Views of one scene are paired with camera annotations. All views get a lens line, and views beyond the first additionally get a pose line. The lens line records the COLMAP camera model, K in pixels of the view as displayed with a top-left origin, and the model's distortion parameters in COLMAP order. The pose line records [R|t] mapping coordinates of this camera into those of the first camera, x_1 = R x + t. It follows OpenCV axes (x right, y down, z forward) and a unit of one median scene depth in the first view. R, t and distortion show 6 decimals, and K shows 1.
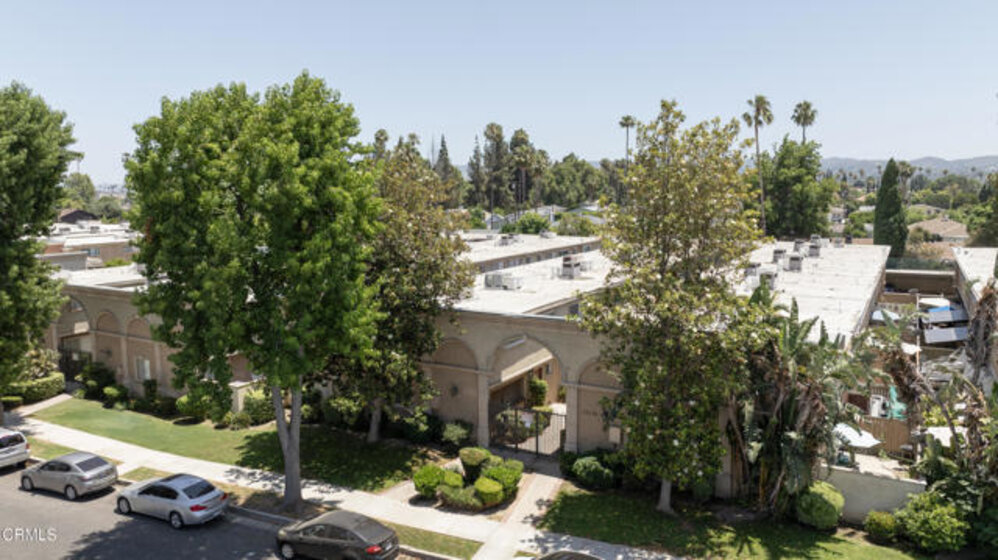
lens RADIAL K [[703.9, 0, 499.3], [0, 703.9, 273.7], [0, 0, 1]] dist [-0.031641, 0.013065]
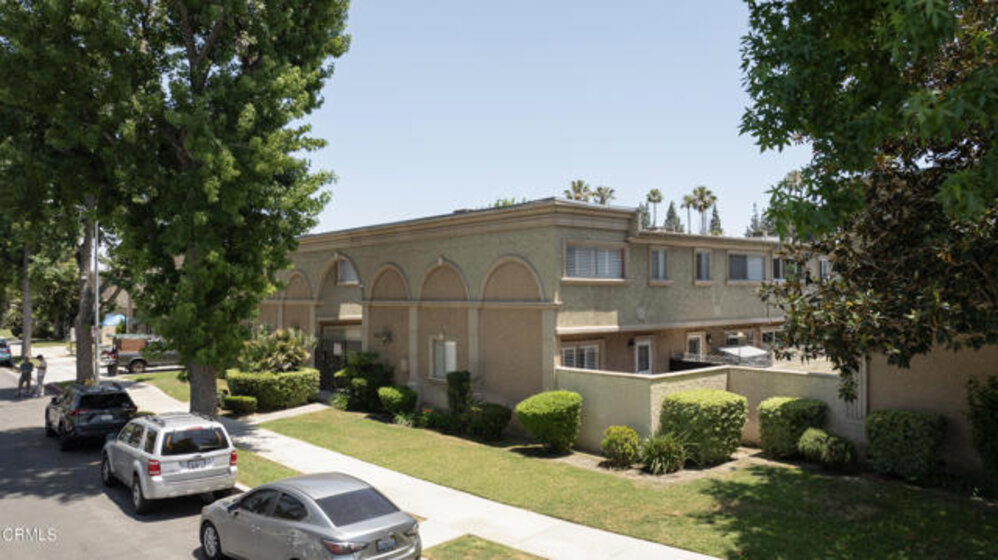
lens RADIAL K [[703.9, 0, 498.1], [0, 703.9, 284.4], [0, 0, 1]] dist [-0.031641, 0.013065]
pose [[0.945394, 0.006411, -0.325868, -0.280863], [-0.047403, 0.991880, -0.118010, 0.139695], [0.322465, 0.127013, 0.938021, 0.470646]]
